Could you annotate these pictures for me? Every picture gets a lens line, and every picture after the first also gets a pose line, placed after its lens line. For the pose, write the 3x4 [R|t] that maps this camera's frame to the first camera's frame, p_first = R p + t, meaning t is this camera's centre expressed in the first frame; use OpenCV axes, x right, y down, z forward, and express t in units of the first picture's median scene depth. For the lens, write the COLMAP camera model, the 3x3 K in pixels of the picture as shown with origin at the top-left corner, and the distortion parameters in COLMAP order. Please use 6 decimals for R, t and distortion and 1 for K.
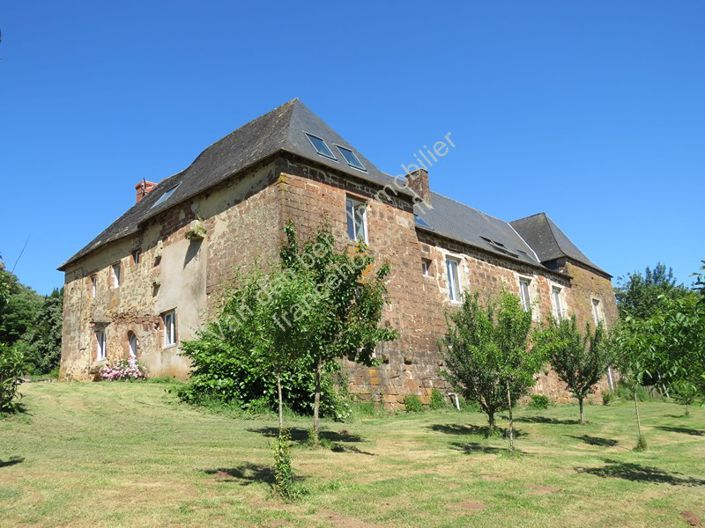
lens RADIAL K [[628.1, 0, 352.5], [0, 628.1, 264.0], [0, 0, 1]] dist [0.001356, 0.004595]
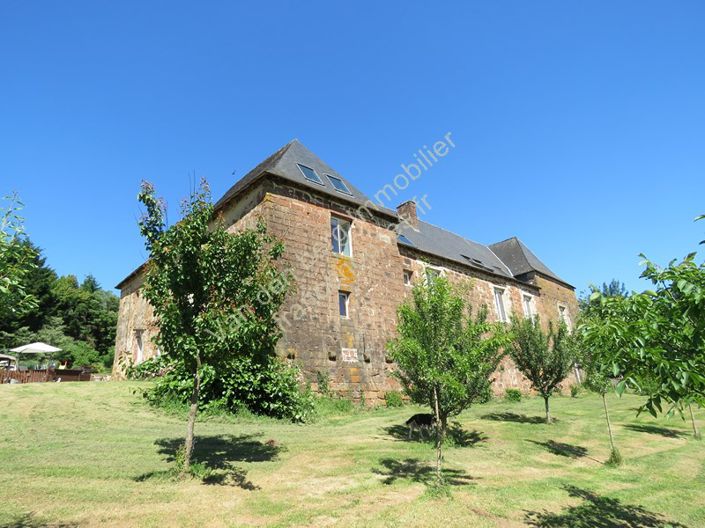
lens RADIAL K [[445.3, 0, 352.5], [0, 445.3, 264.0], [0, 0, 1]] dist [-0.006805, 0.000558]
pose [[0.997134, -0.023064, -0.072057, 0.085898], [0.018892, 0.998135, -0.058056, 0.029107], [0.073262, 0.056528, 0.995709, 0.201034]]
